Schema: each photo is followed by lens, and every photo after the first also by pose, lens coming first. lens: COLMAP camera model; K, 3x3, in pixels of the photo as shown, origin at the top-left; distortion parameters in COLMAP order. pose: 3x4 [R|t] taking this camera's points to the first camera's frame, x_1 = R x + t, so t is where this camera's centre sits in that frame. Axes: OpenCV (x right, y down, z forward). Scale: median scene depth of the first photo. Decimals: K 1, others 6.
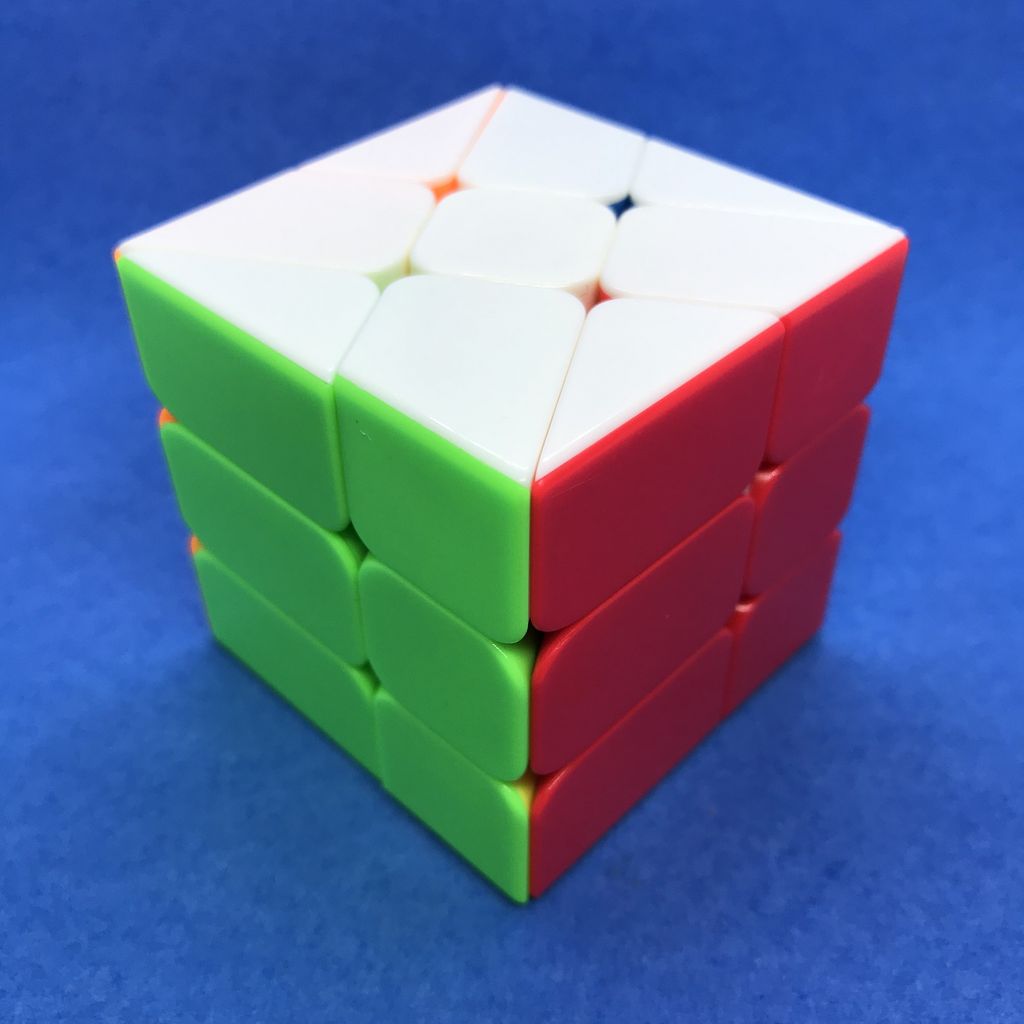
lens RADIAL K [[1222.3, 0, 512.1], [0, 1222.3, 514.2], [0, 0, 1]] dist [0.020802, 0.000000]
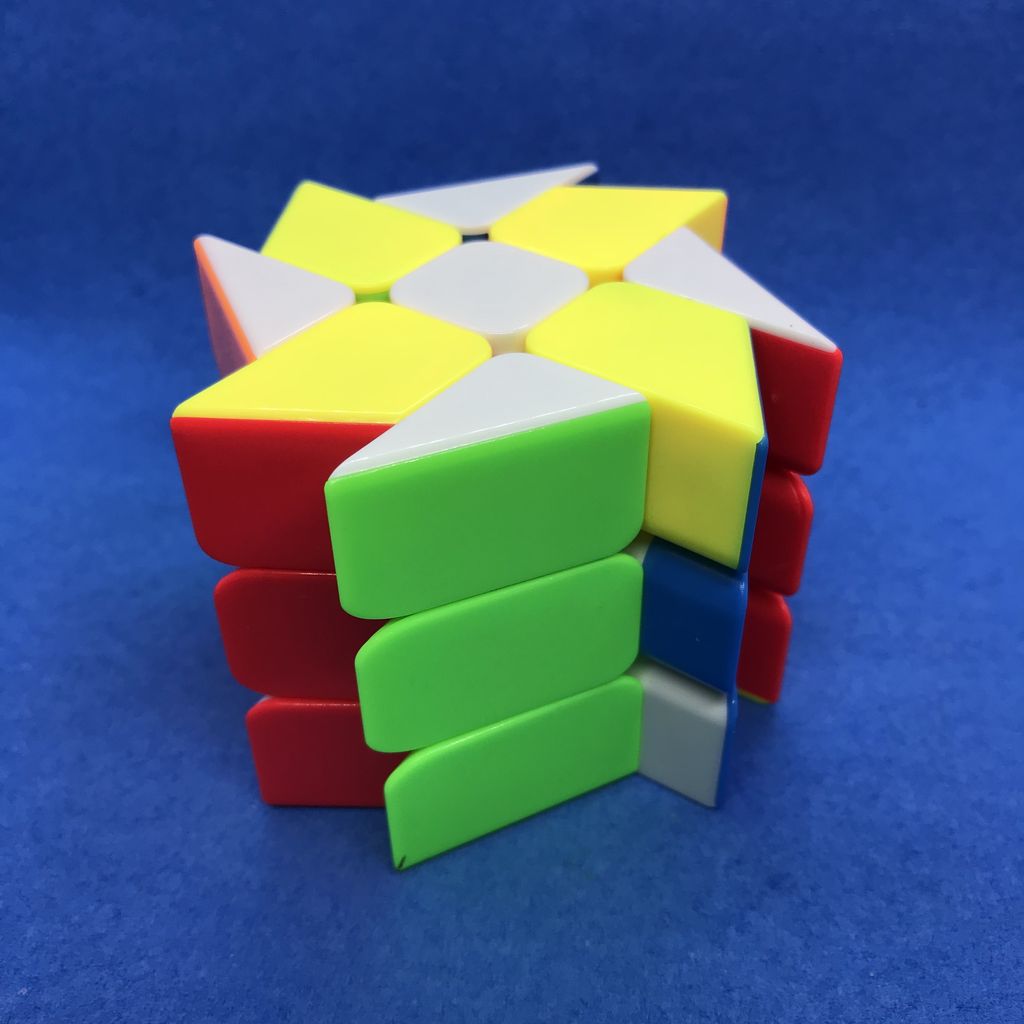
lens RADIAL K [[1222.3, 0, 513.3], [0, 1222.3, 506.2], [0, 0, 1]] dist [0.020802, 0.000000]
pose [[0.994186, 0.065201, -0.085690, 0.106149], [-0.070197, 0.995924, -0.056640, 0.041424], [0.081648, 0.062326, 0.994711, -0.107545]]
